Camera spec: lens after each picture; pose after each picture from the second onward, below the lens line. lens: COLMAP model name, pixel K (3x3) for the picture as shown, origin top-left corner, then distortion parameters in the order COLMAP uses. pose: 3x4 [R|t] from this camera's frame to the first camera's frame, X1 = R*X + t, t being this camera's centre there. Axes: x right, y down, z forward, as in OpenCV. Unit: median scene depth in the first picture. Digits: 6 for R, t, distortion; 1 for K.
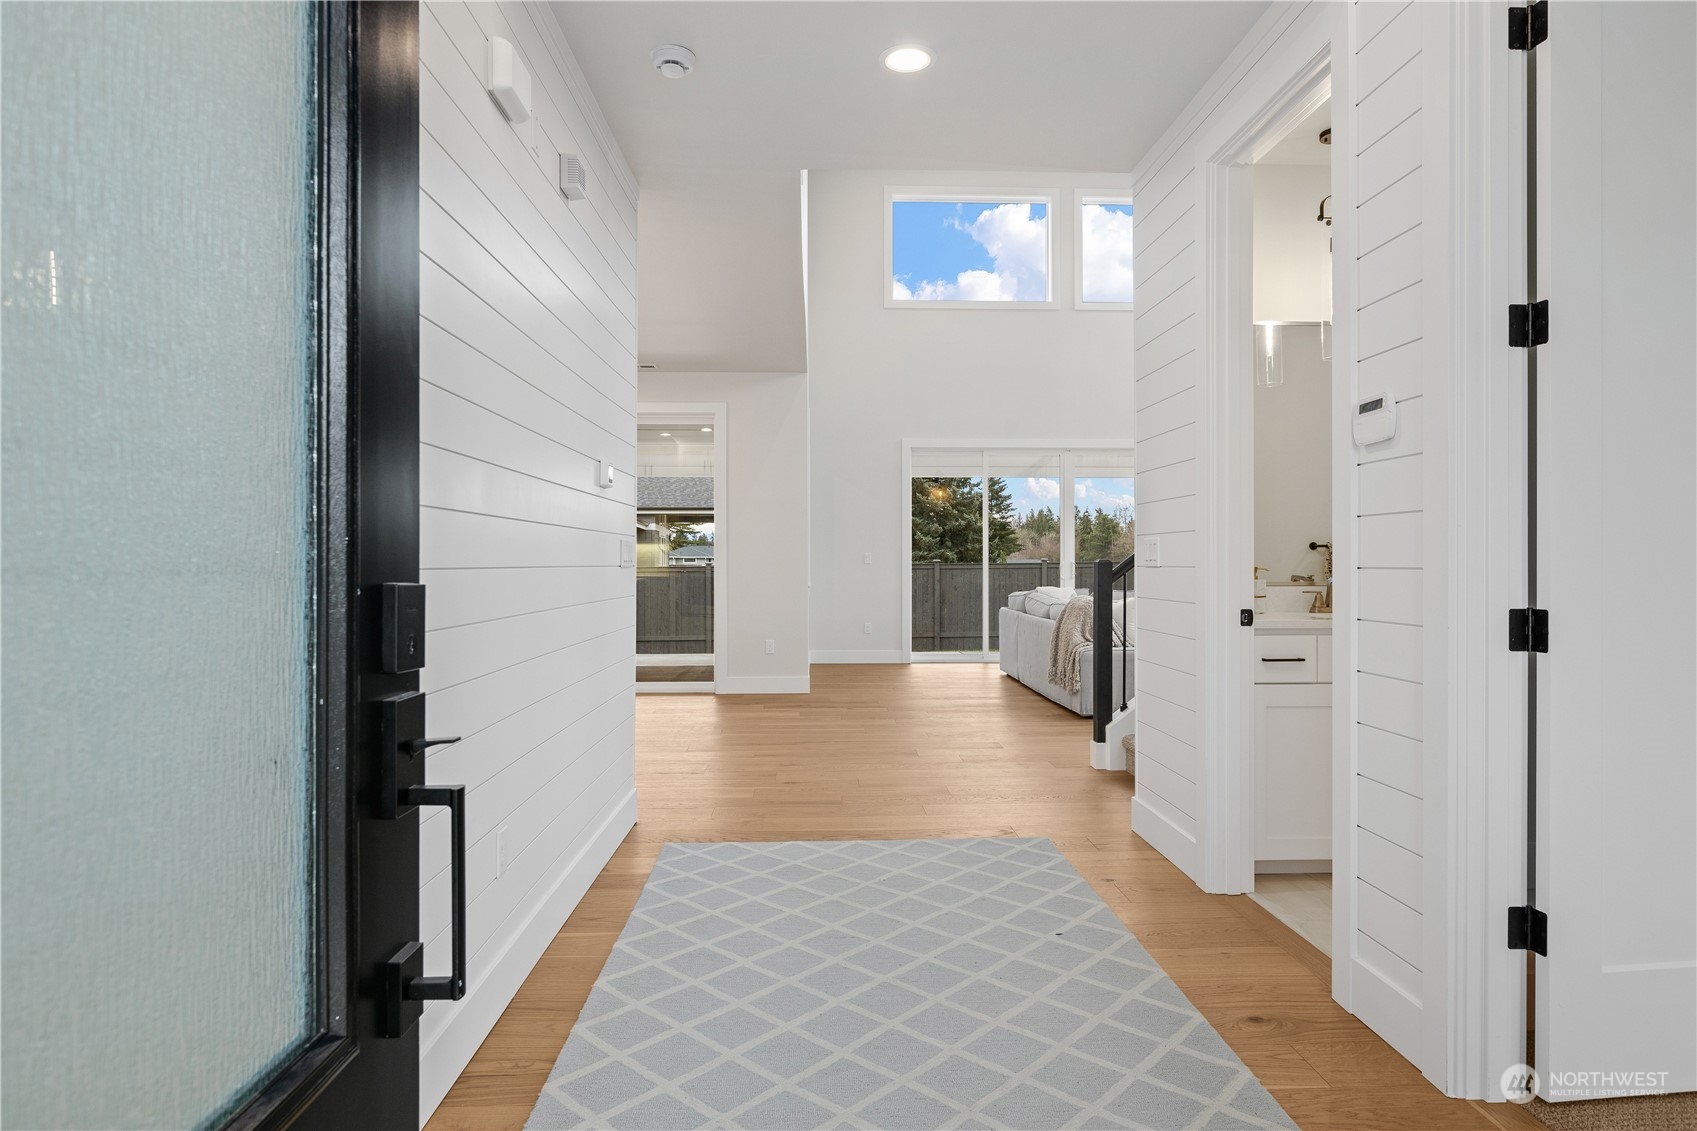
lens RADIAL K [[1005.6, 0, 848.5], [0, 1005.6, 565.5], [0, 0, 1]] dist [-0.000909, -0.000033]
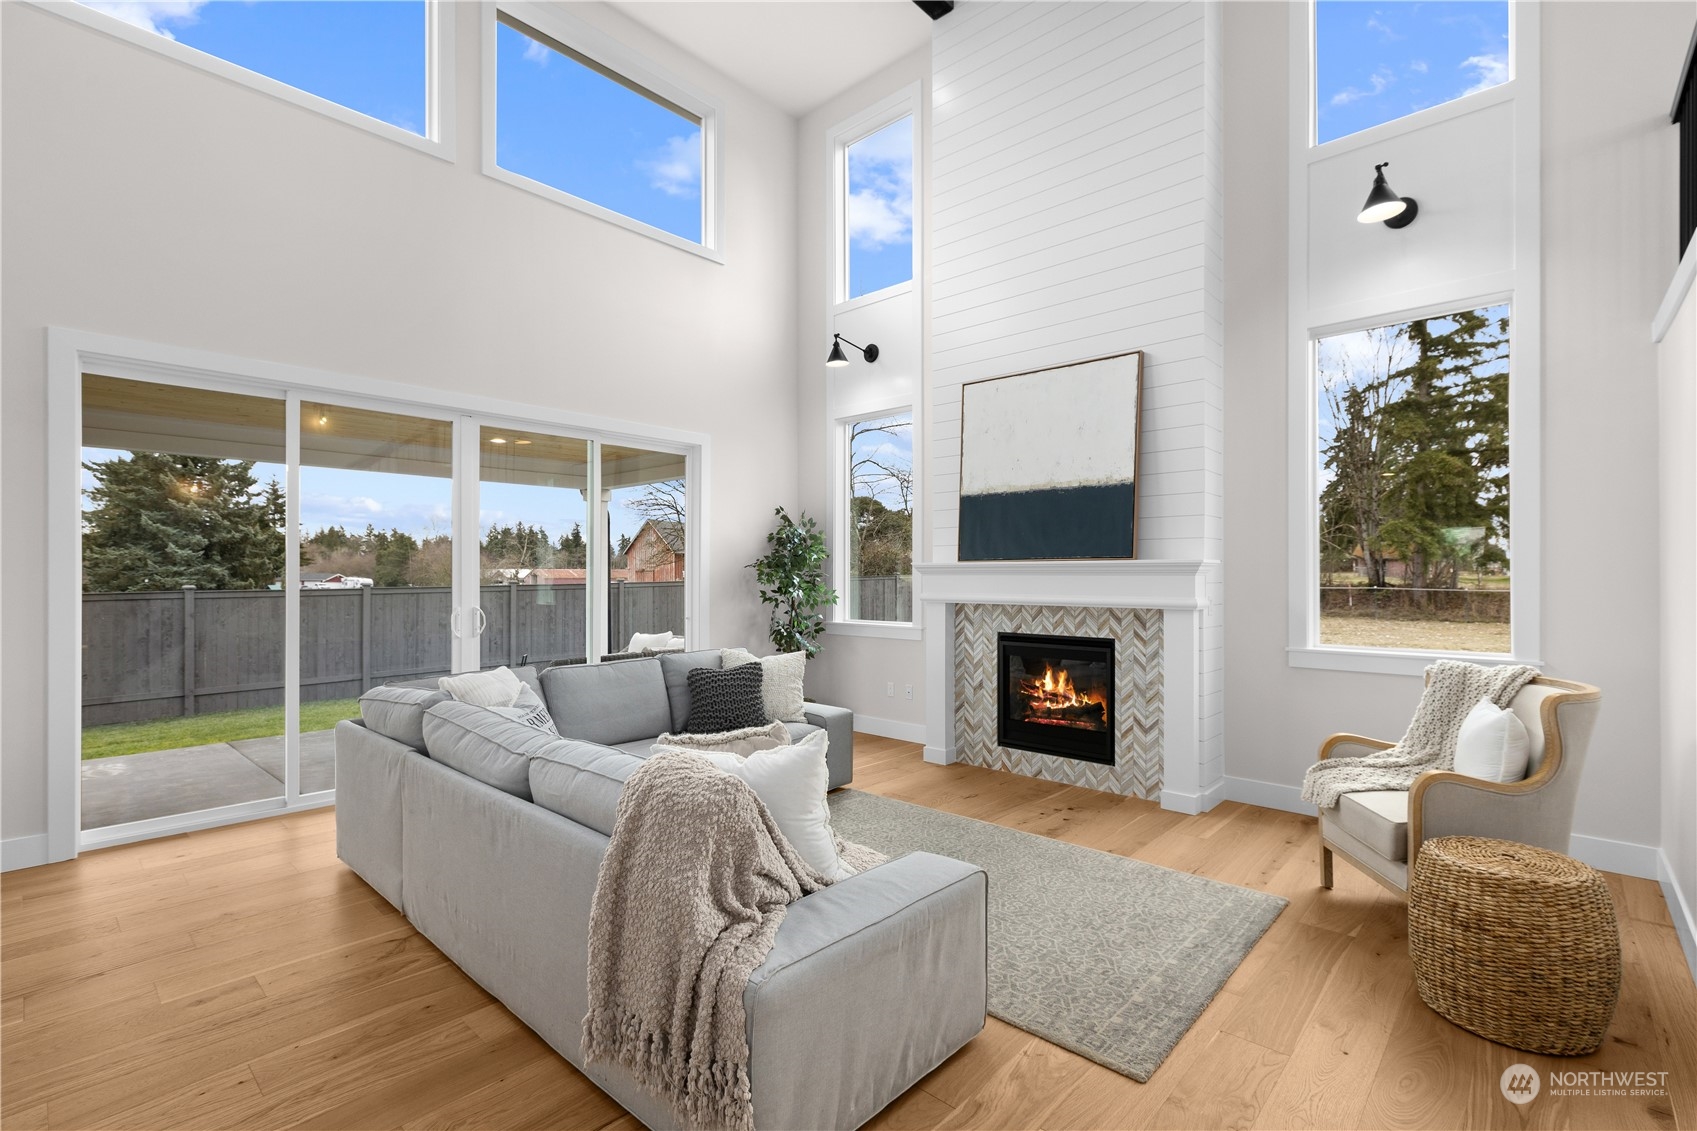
lens RADIAL K [[766.9, 0, 852.9], [0, 766.9, 573.6], [0, 0, 1]] dist [-0.000194, 0.000464]
pose [[0.704231, 0.003220, 0.709964, 0.016694], [-0.000137, 0.999990, -0.004399, -0.005882], [-0.709971, 0.003001, 0.704224, 0.145072]]
